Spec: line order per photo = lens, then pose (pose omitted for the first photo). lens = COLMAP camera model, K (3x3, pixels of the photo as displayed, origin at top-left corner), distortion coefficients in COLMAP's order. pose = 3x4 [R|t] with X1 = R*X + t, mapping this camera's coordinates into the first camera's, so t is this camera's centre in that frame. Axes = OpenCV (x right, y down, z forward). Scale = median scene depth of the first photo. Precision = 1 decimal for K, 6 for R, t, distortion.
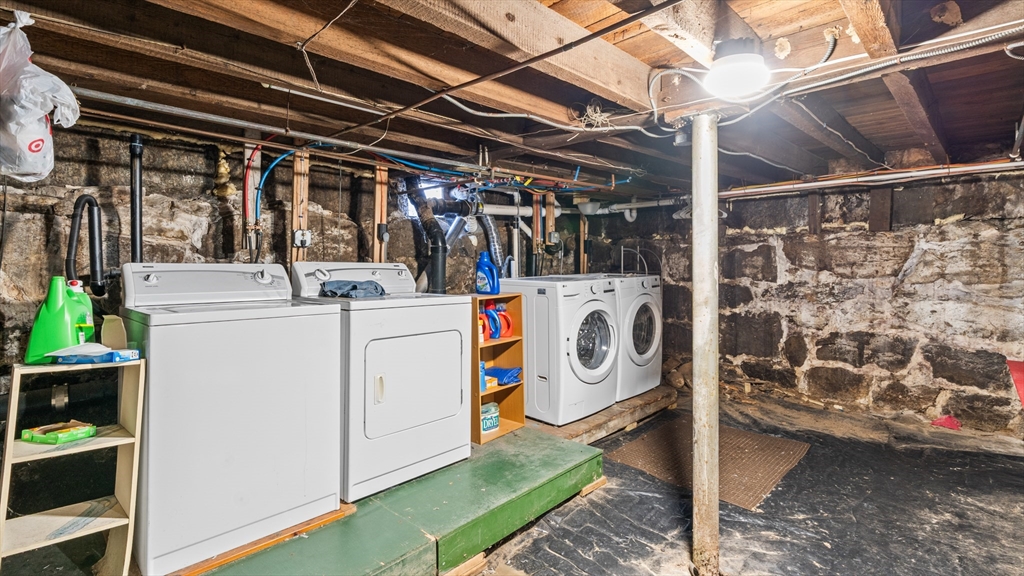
lens RADIAL K [[467.8, 0, 511.9], [0, 467.8, 279.8], [0, 0, 1]] dist [-0.002081, 0.000408]
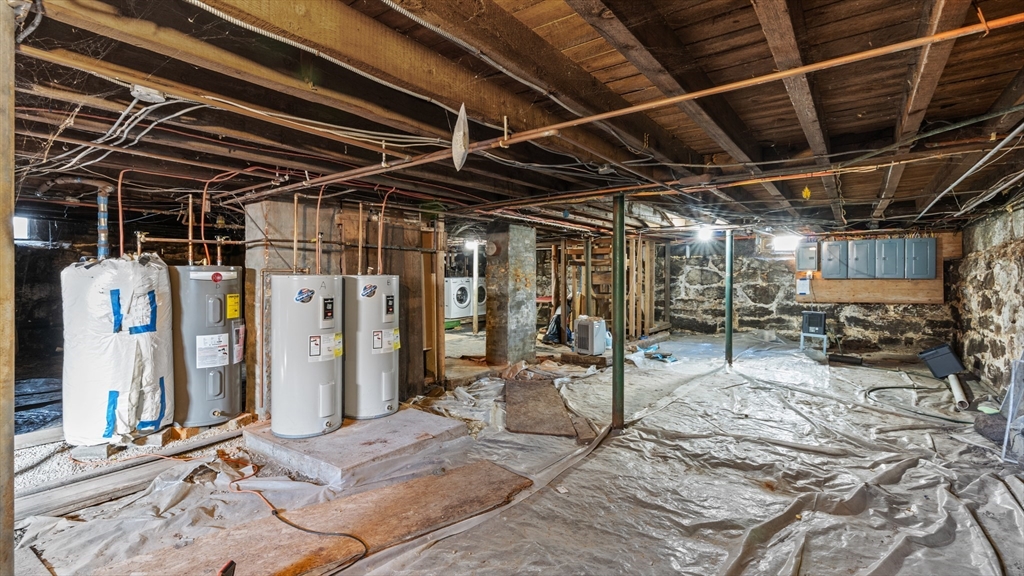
lens RADIAL K [[467.8, 0, 511.3], [0, 467.8, 284.0], [0, 0, 1]] dist [-0.002081, 0.000408]
pose [[0.990174, 0.001944, 0.139826, 0.042606], [-0.000039, 0.999907, -0.013630, 0.074230], [-0.139839, 0.013491, 0.990082, -2.007392]]
